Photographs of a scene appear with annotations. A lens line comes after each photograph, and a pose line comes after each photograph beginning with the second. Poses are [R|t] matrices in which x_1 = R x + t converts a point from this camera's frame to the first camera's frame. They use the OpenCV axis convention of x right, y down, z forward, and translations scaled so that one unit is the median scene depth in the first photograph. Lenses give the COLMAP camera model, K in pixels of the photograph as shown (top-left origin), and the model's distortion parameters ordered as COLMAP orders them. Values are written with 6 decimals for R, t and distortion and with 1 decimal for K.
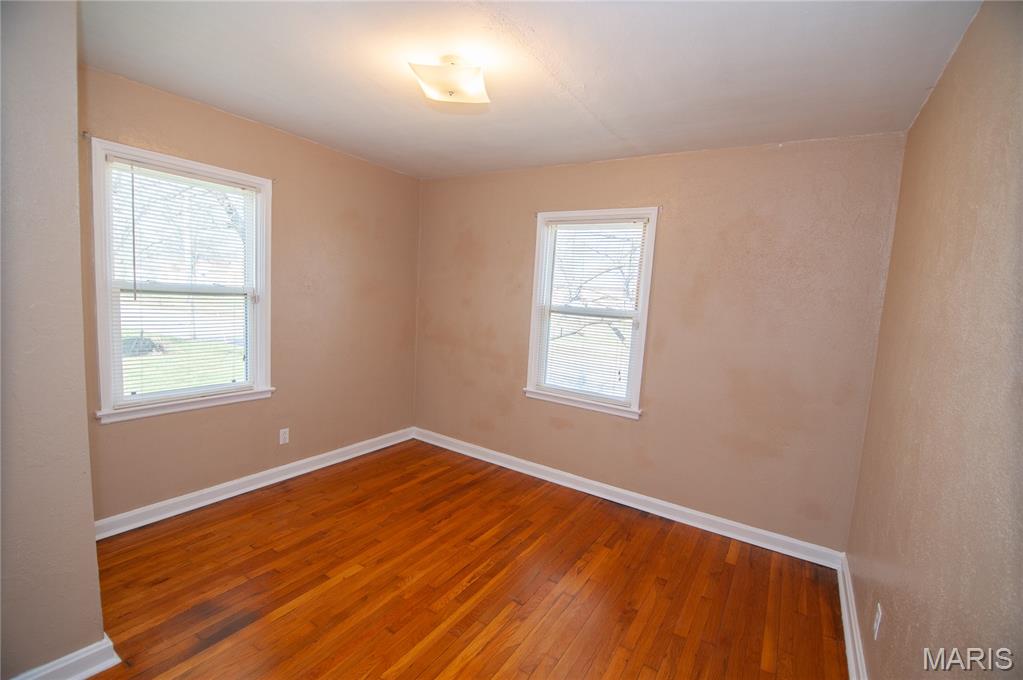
lens RADIAL K [[450.7, 0, 512.7], [0, 450.7, 343.2], [0, 0, 1]] dist [-0.009585, -0.000543]
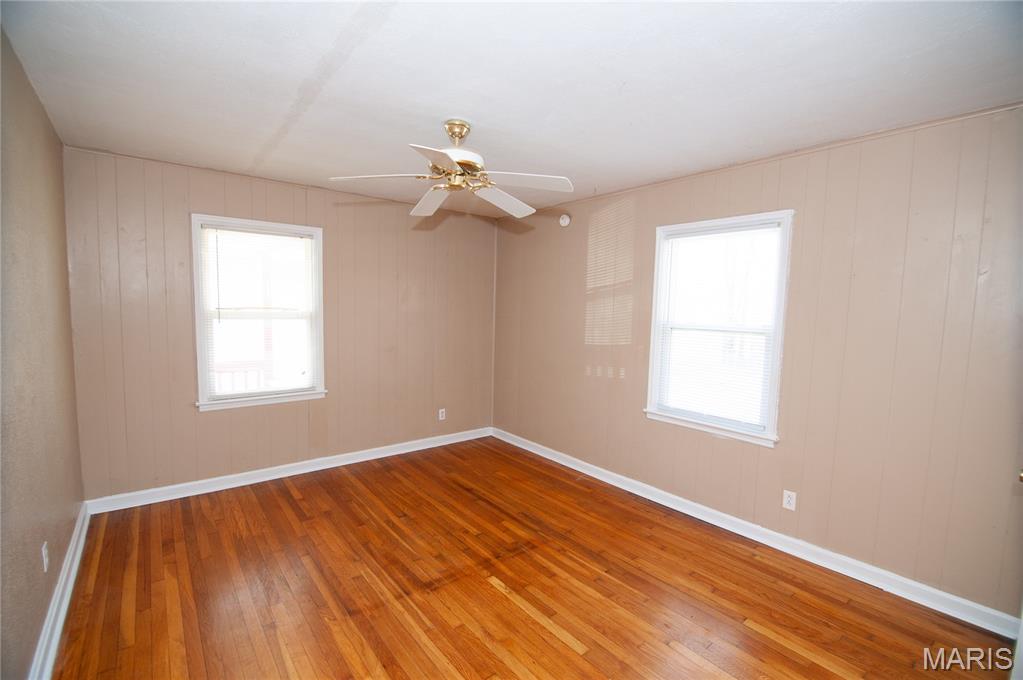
lens RADIAL K [[450.7, 0, 512.3], [0, 450.7, 339.1], [0, 0, 1]] dist [-0.009585, -0.000543]
pose [[-0.278598, -0.002102, -0.960405, 0.499300], [-0.153506, 0.987239, 0.042368, -0.055412], [0.948061, 0.159232, -0.275366, 0.757032]]
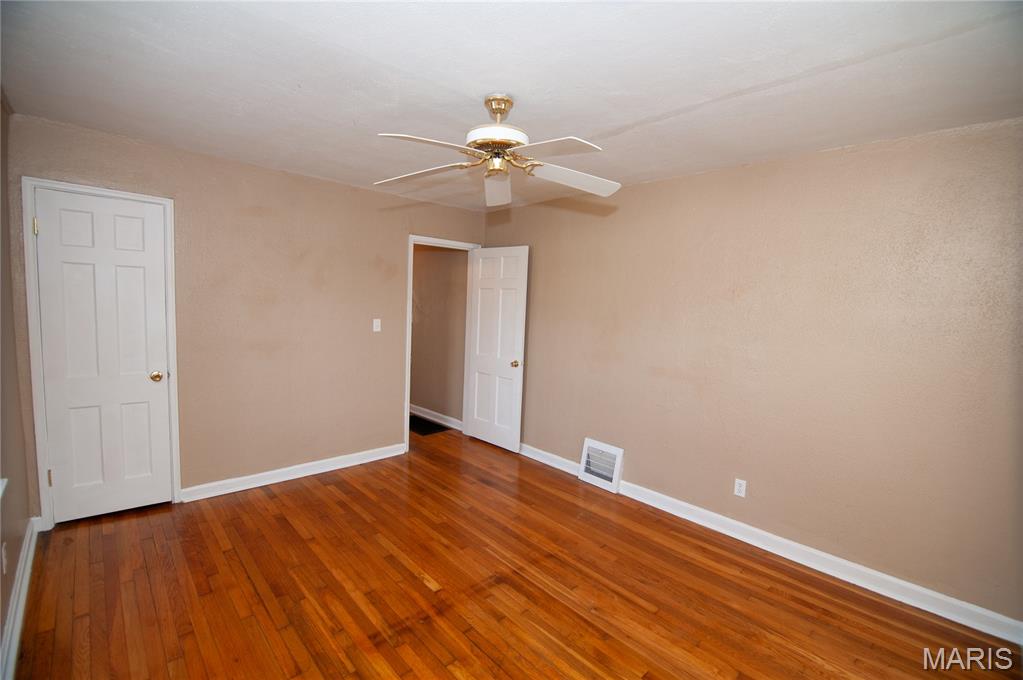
lens RADIAL K [[450.7, 0, 510.9], [0, 450.7, 345.5], [0, 0, 1]] dist [-0.009585, -0.000543]
pose [[0.211899, -0.144810, 0.966504, -0.968534], [0.086164, 0.987878, 0.129122, -0.093856], [-0.973486, 0.055917, 0.221807, 0.233054]]
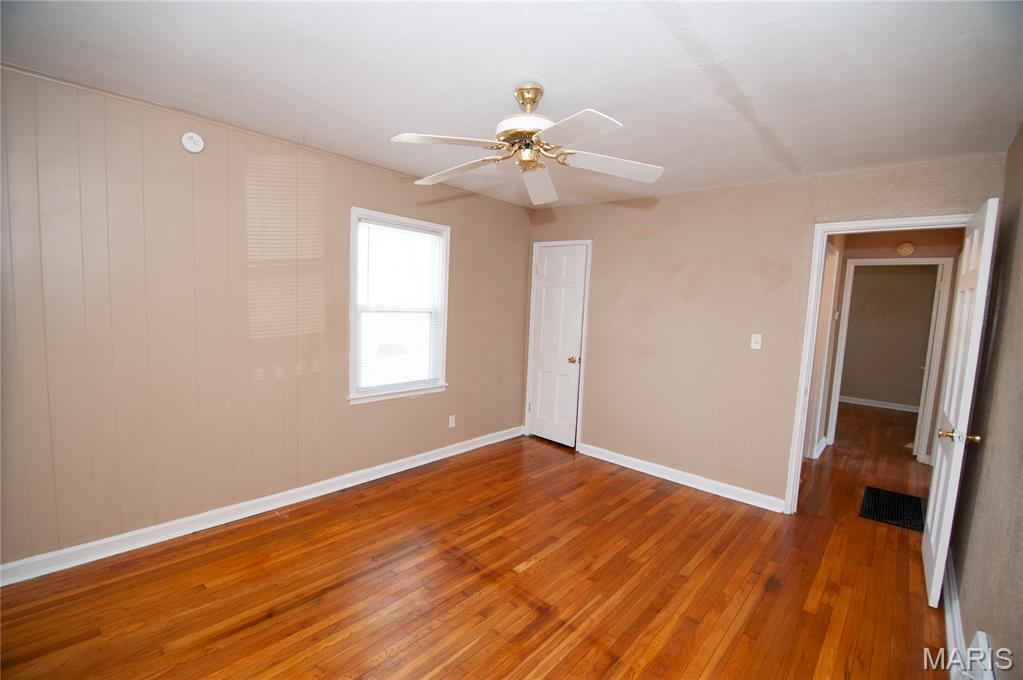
lens RADIAL K [[450.7, 0, 509.3], [0, 450.7, 343.8], [0, 0, 1]] dist [-0.009585, -0.000543]
pose [[0.990827, -0.007621, -0.134923, -0.187258], [0.003922, 0.999610, -0.027655, 0.022262], [0.135081, 0.026872, 0.990470, -0.286321]]
